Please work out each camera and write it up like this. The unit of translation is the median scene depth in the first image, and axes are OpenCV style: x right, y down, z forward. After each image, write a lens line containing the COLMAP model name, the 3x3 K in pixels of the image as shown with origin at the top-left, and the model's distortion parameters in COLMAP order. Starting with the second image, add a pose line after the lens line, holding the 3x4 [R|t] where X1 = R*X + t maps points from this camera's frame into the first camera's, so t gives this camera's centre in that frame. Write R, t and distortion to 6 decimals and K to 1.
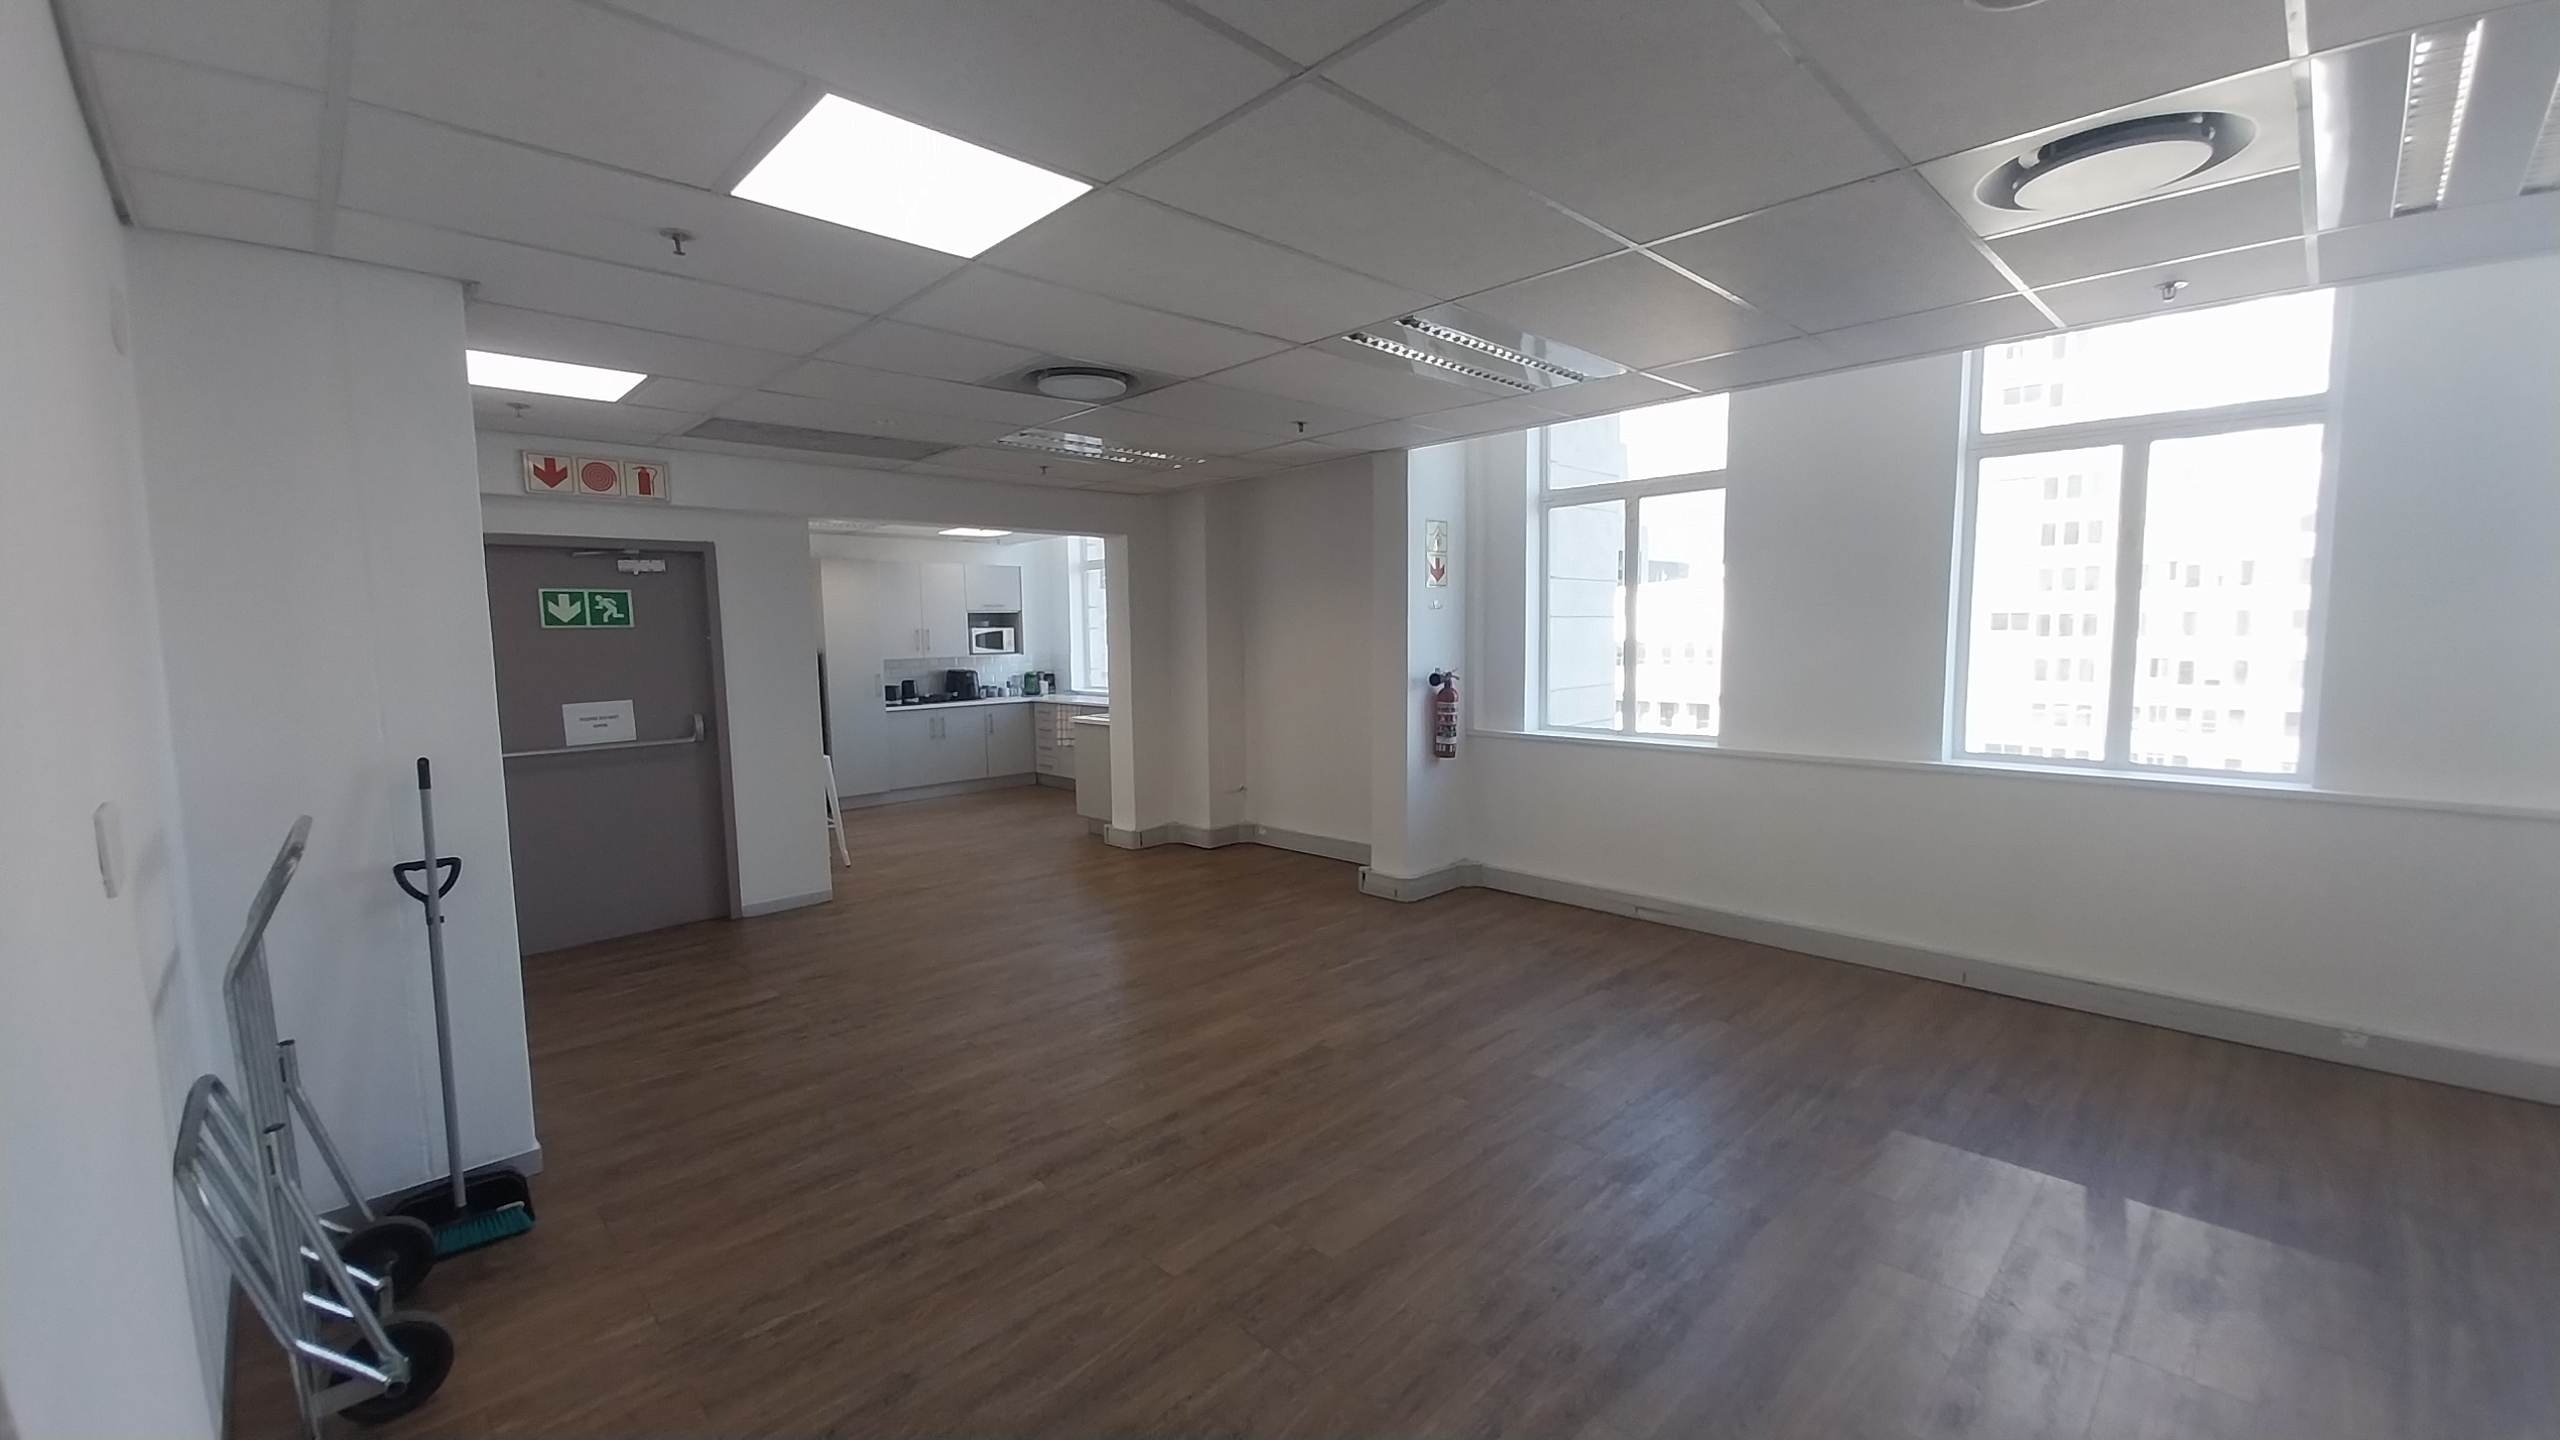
lens RADIAL K [[1004.6, 0, 1255.0], [0, 1004.6, 722.3], [0, 0, 1]] dist [0.024516, -0.016505]
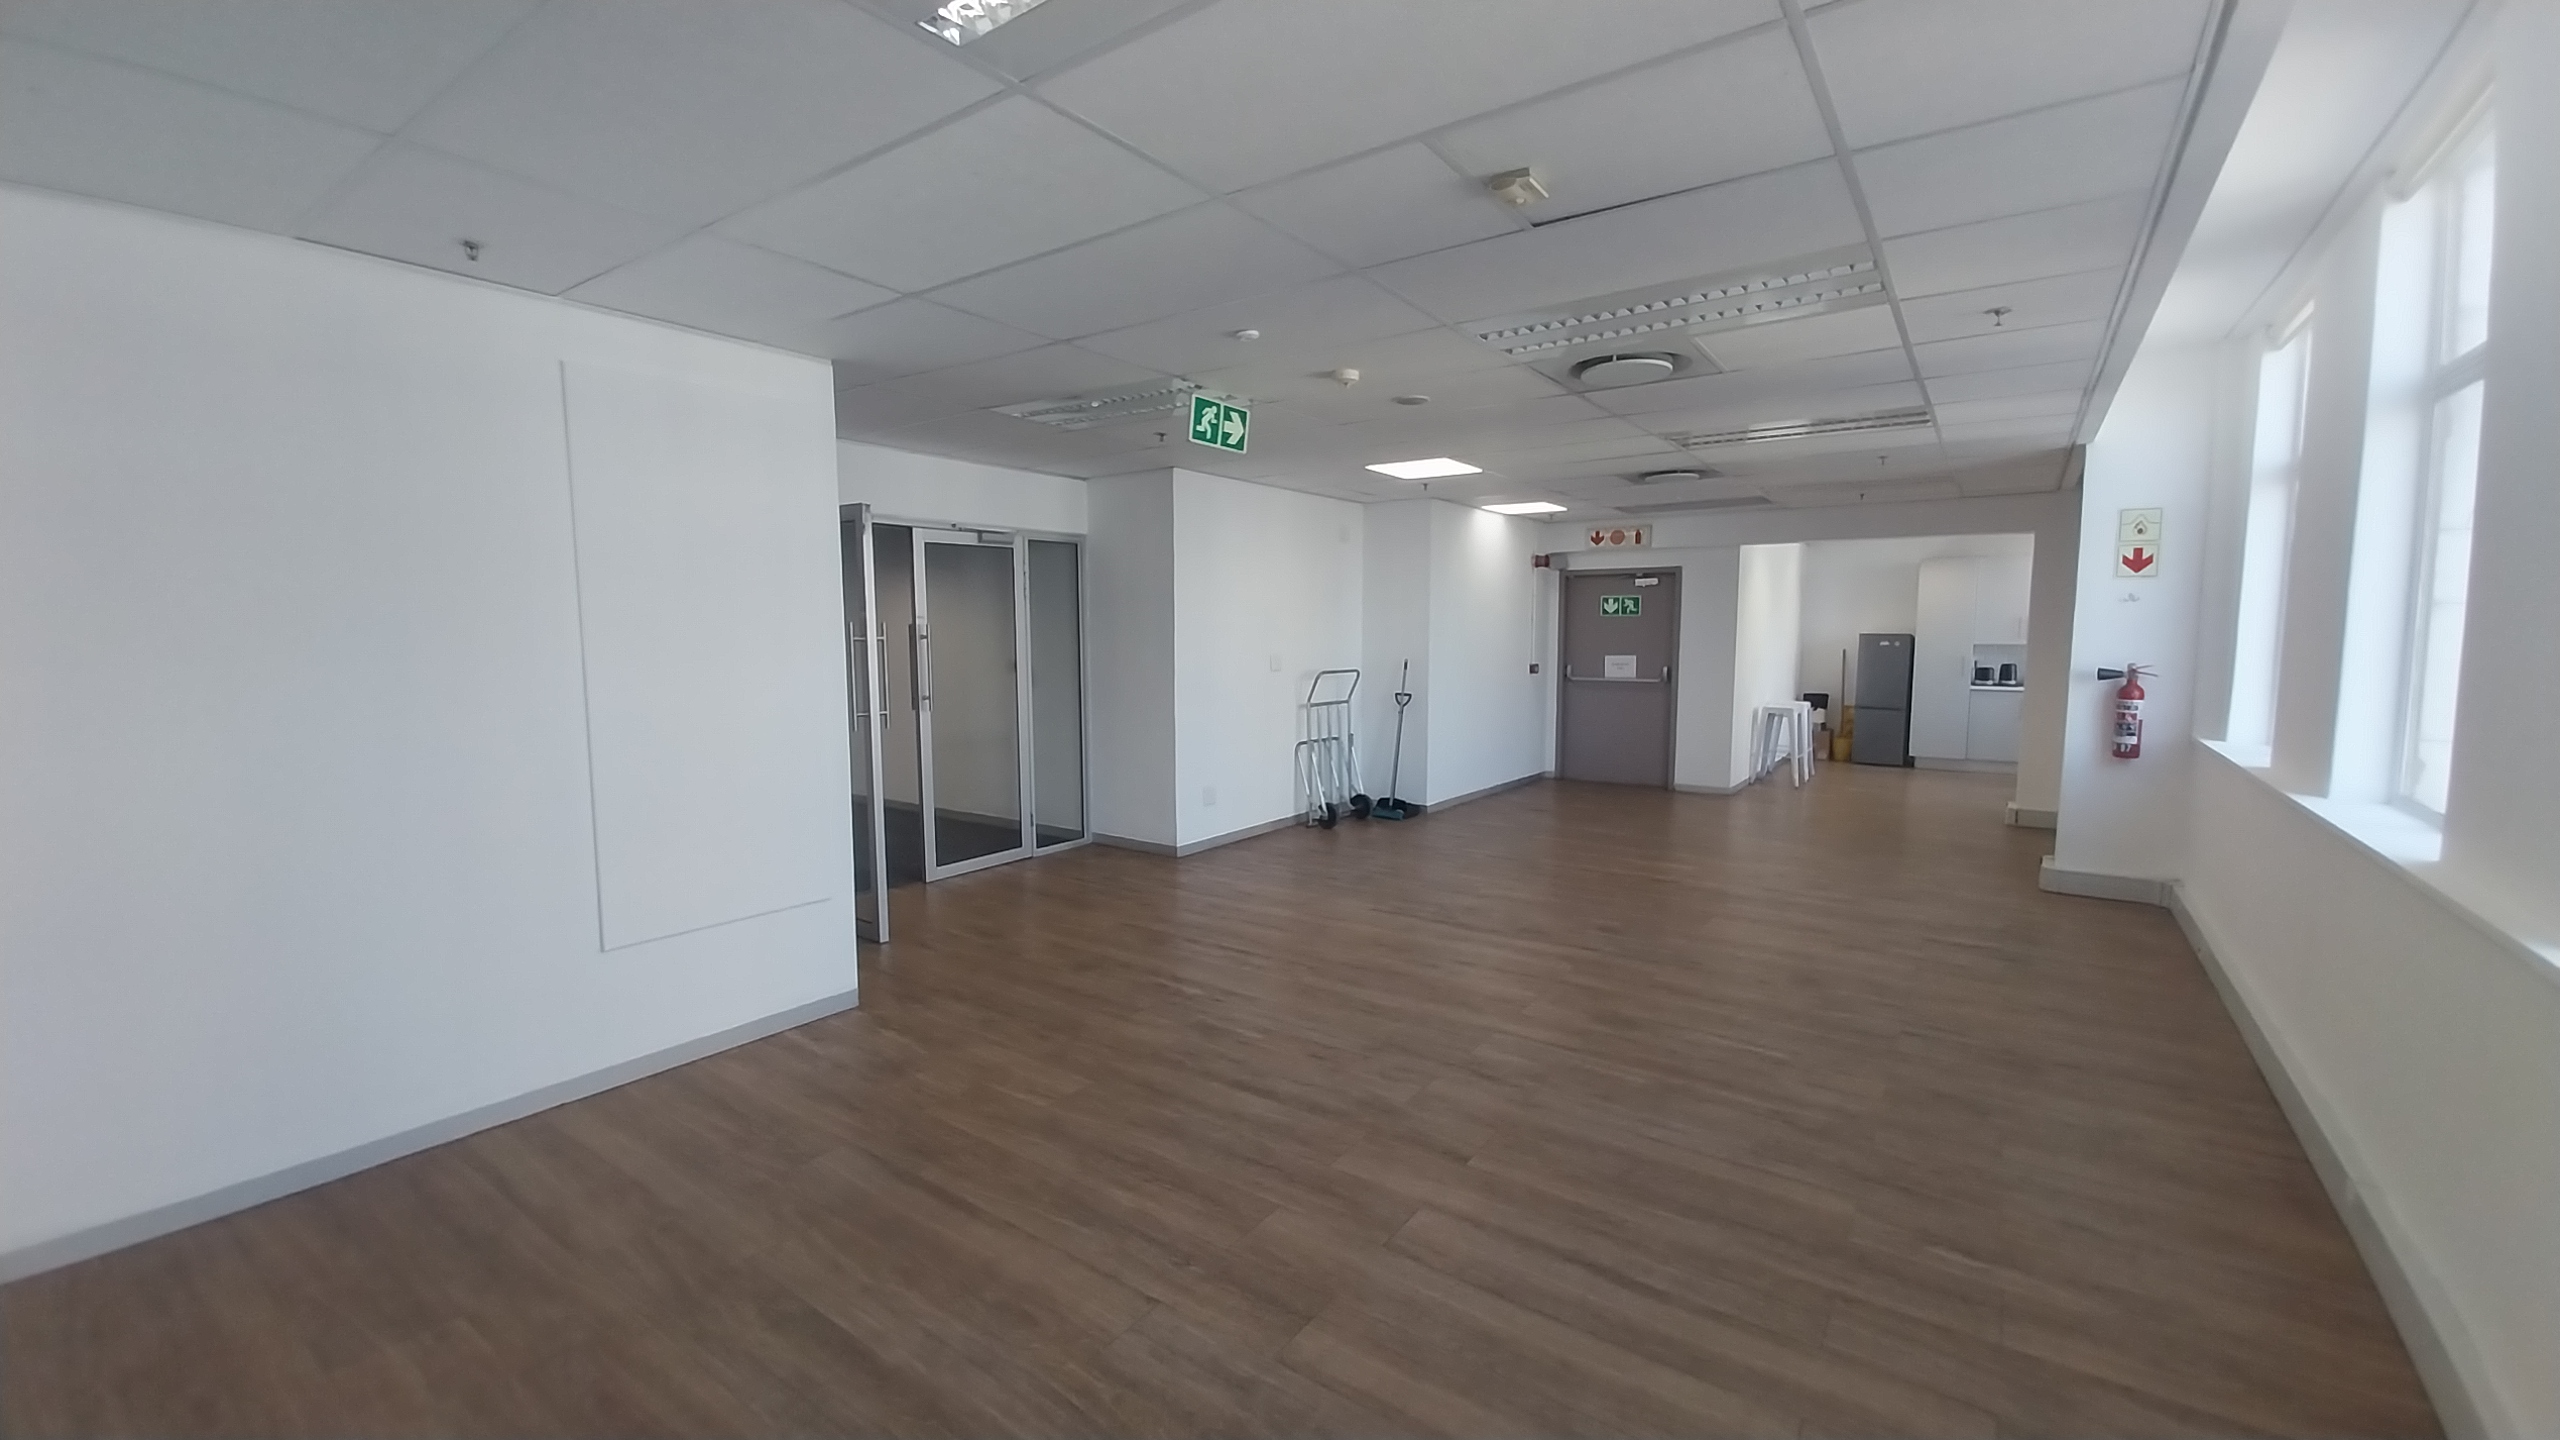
lens RADIAL K [[1005.4, 0, 1298.7], [0, 1005.4, 717.1], [0, 0, 1]] dist [0.019209, -0.015982]
pose [[0.190083, 0.104588, -0.976181, 1.019337], [-0.094427, 0.991647, 0.087858, -0.013924], [0.977216, 0.075478, 0.198371, 0.050418]]
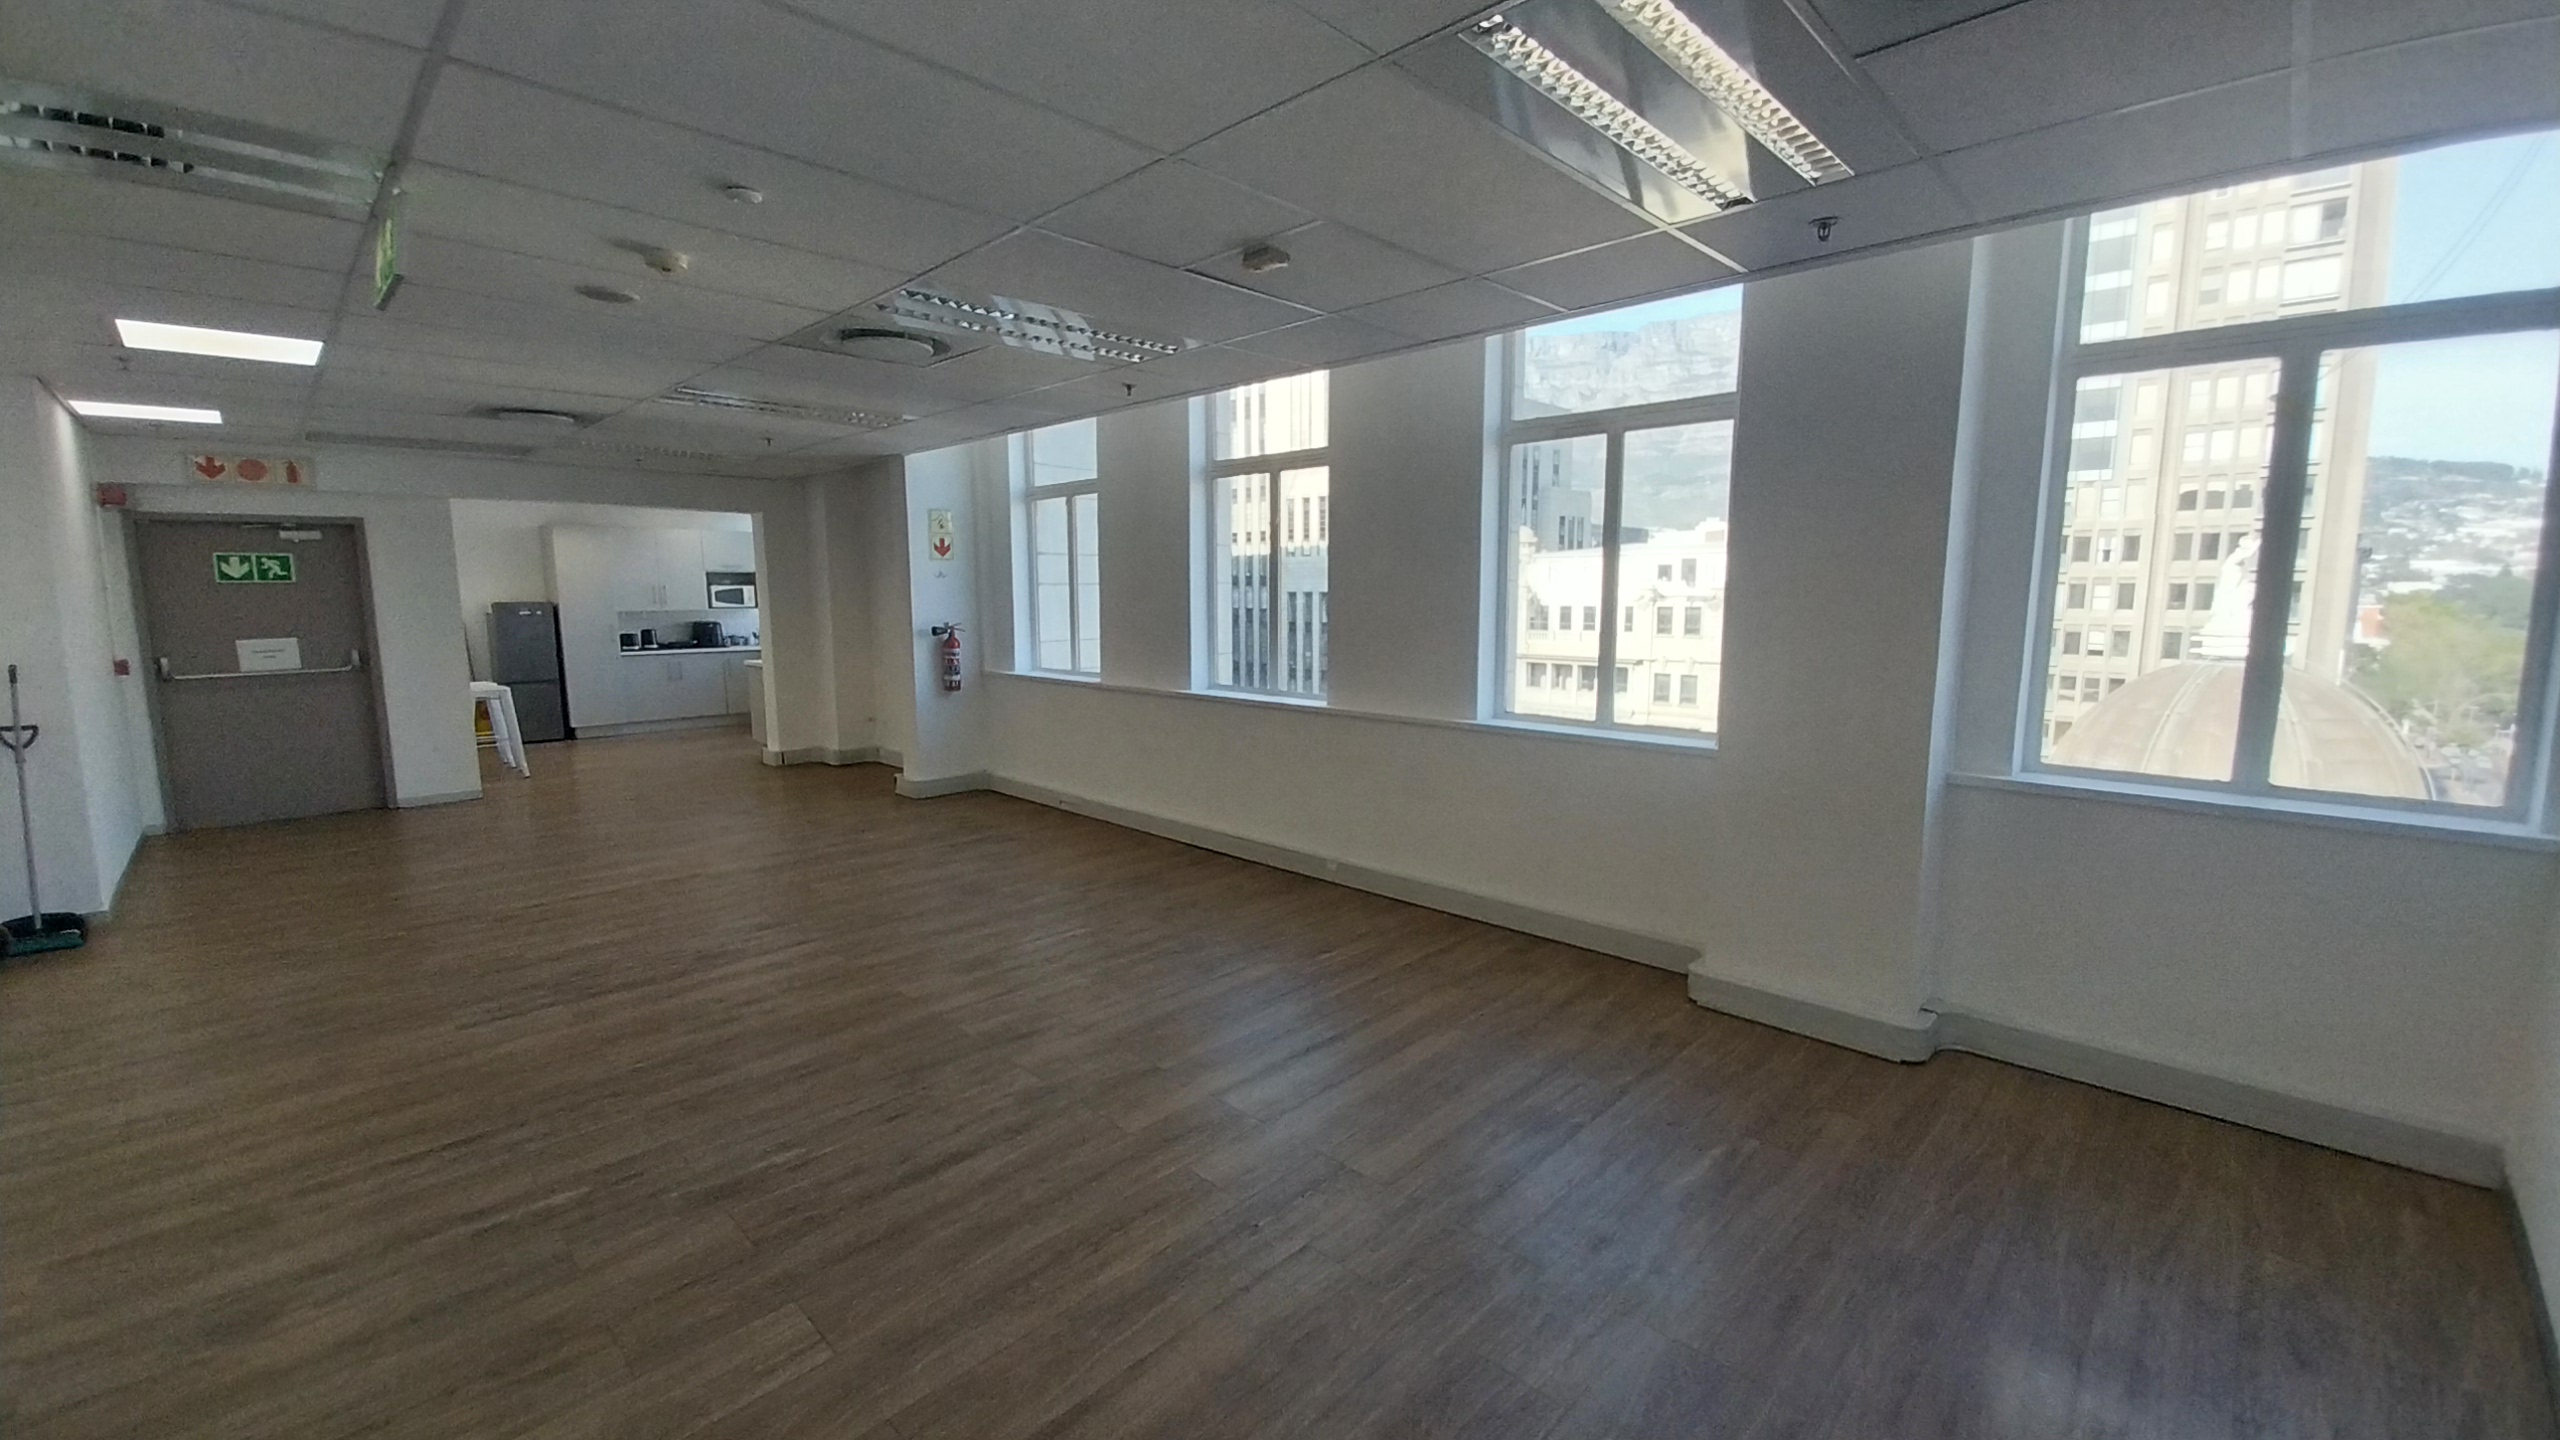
lens RADIAL K [[1004.6, 0, 1255.0], [0, 1004.6, 722.3], [0, 0, 1]] dist [0.024516, -0.016505]
pose [[0.999676, 0.010795, 0.023032, 0.585225], [-0.011690, 0.999169, 0.039048, 0.021326], [-0.022591, -0.039304, 0.998972, -0.342502]]
